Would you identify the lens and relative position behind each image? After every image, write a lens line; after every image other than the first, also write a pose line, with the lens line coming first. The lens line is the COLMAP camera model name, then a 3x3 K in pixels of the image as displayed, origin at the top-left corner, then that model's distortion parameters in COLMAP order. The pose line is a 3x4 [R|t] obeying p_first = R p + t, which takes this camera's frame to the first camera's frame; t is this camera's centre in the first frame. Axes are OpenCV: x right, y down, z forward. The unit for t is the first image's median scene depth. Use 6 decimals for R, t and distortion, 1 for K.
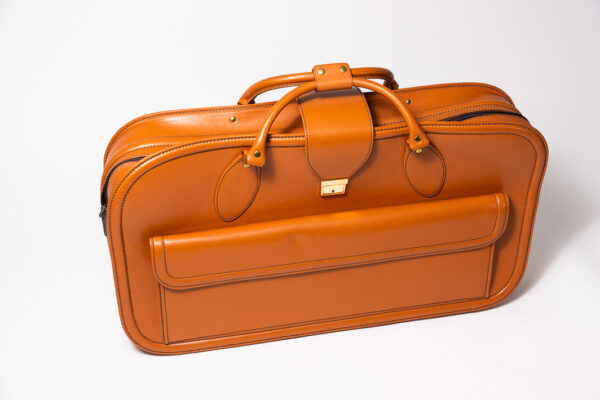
lens RADIAL K [[828.1, 0, 296.4], [0, 828.1, 196.9], [0, 0, 1]] dist [0.054347, 0.000000]
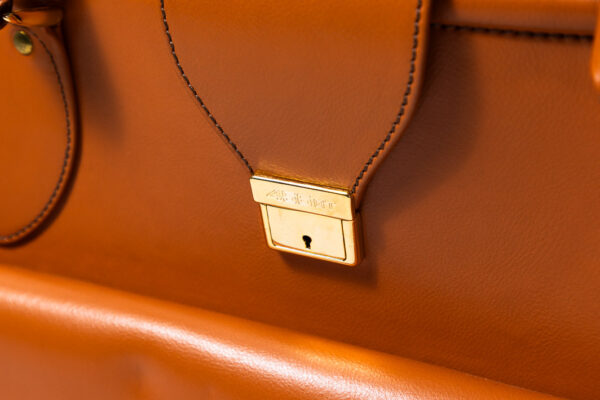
lens RADIAL K [[1020.1, 0, 300.0], [0, 1020.1, 200.0], [0, 0, 1]] dist [-0.161011, 0.000000]
pose [[0.782598, 0.230545, -0.578264, 0.217740], [-0.342544, 0.935107, -0.090772, 0.010247], [0.519811, 0.269119, 0.810785, 0.756051]]
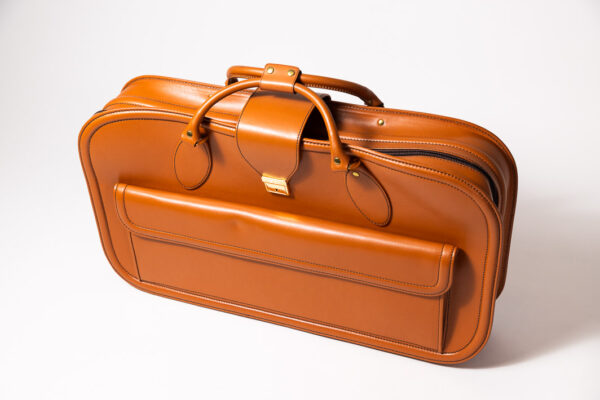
lens RADIAL K [[828.1, 0, 303.9], [0, 828.1, 207.3], [0, 0, 1]] dist [0.054347, 0.000000]
pose [[0.833469, 0.290977, -0.469746, 0.554462], [-0.258847, 0.956673, 0.133326, -0.130136], [0.488188, 0.010470, 0.872676, 0.142481]]
